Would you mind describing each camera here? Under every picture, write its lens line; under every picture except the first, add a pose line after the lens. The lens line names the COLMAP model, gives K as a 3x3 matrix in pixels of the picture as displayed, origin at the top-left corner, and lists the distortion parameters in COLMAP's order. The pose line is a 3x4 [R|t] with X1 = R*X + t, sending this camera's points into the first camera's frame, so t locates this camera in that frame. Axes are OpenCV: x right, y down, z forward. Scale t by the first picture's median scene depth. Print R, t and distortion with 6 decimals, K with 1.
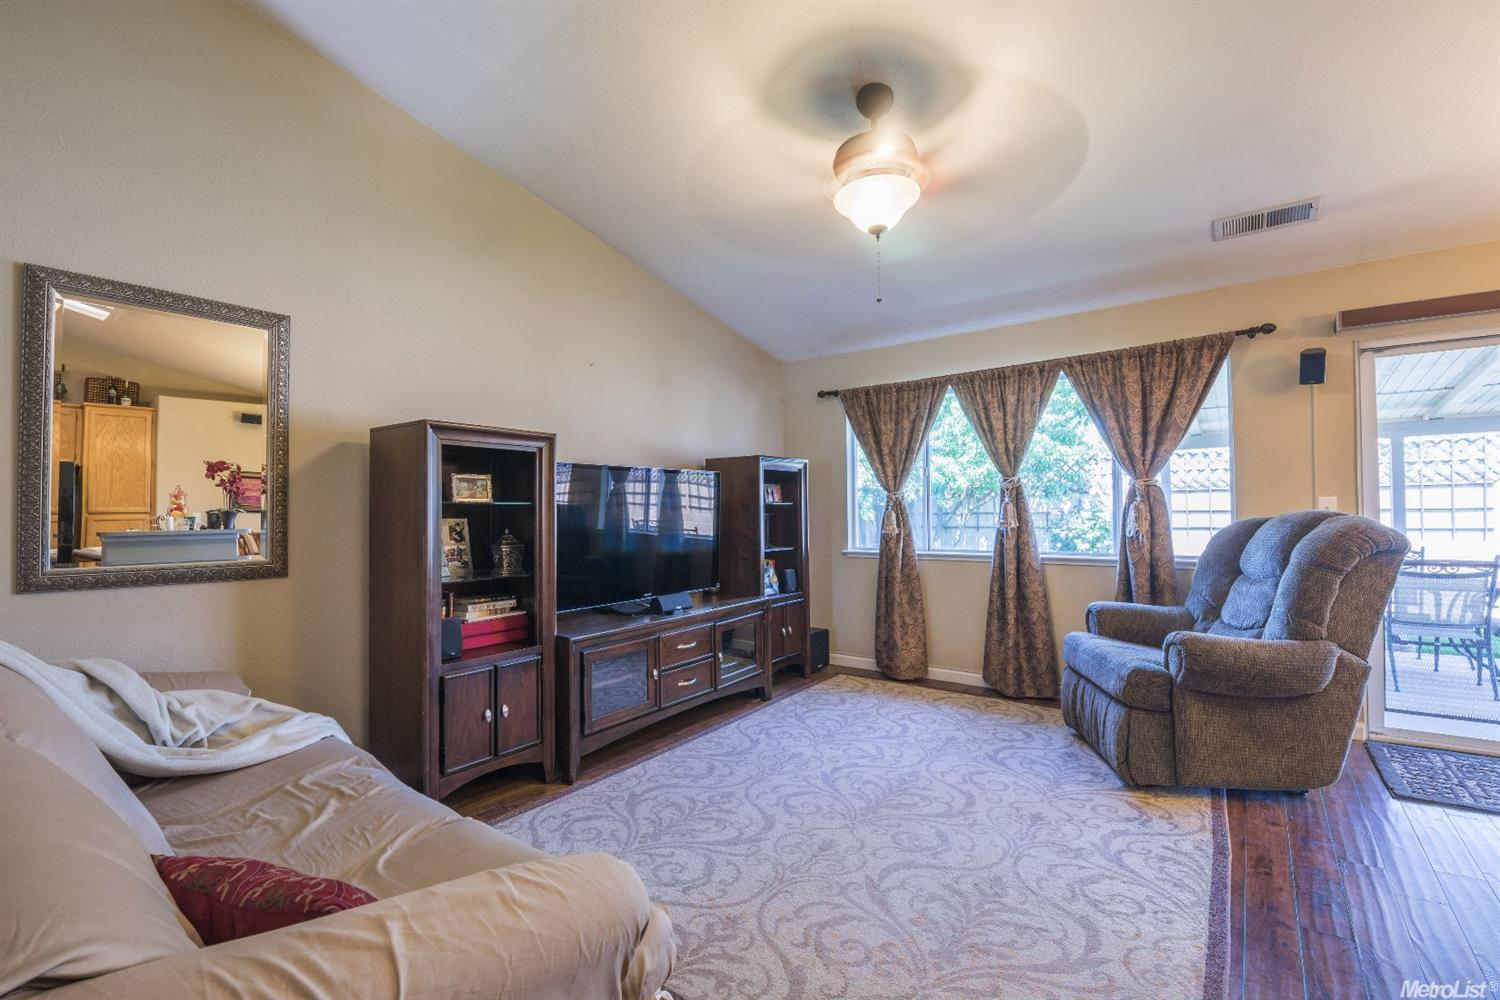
lens RADIAL K [[650.8, 0, 743.3], [0, 650.8, 499.1], [0, 0, 1]] dist [-0.008555, -0.006046]
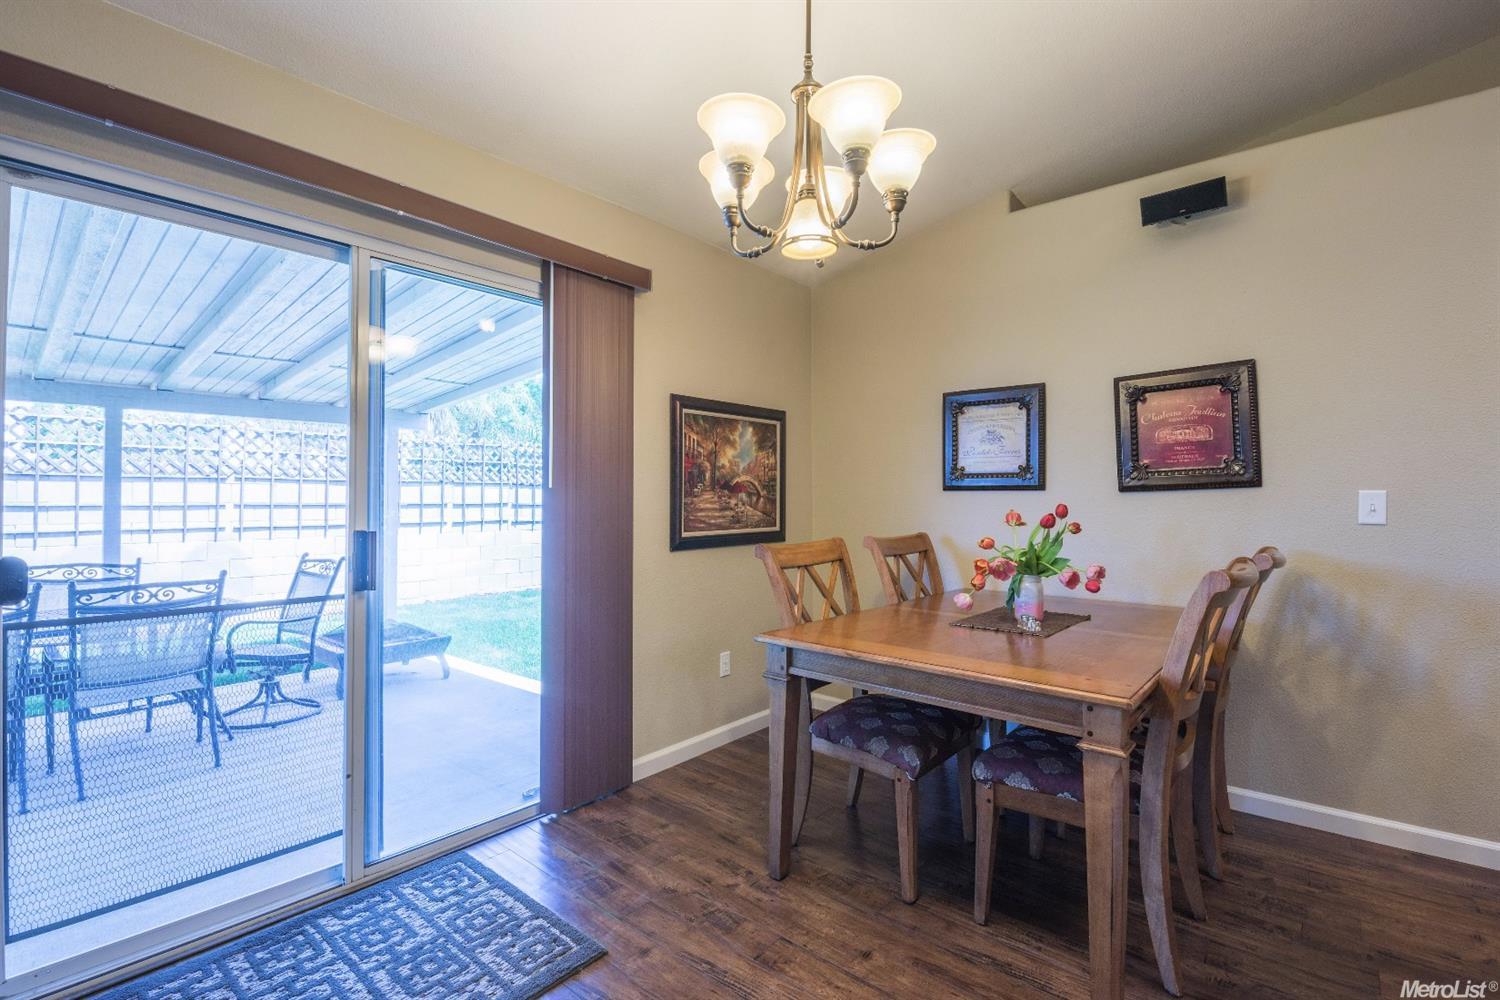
lens RADIAL K [[650.8, 0, 716.1], [0, 650.8, 492.2], [0, 0, 1]] dist [-0.008555, -0.006046]
pose [[0.058890, 0.025439, 0.997940, 0.599774], [-0.022809, 0.999449, -0.024132, 0.001863], [-0.998004, -0.021341, 0.059437, 0.489883]]
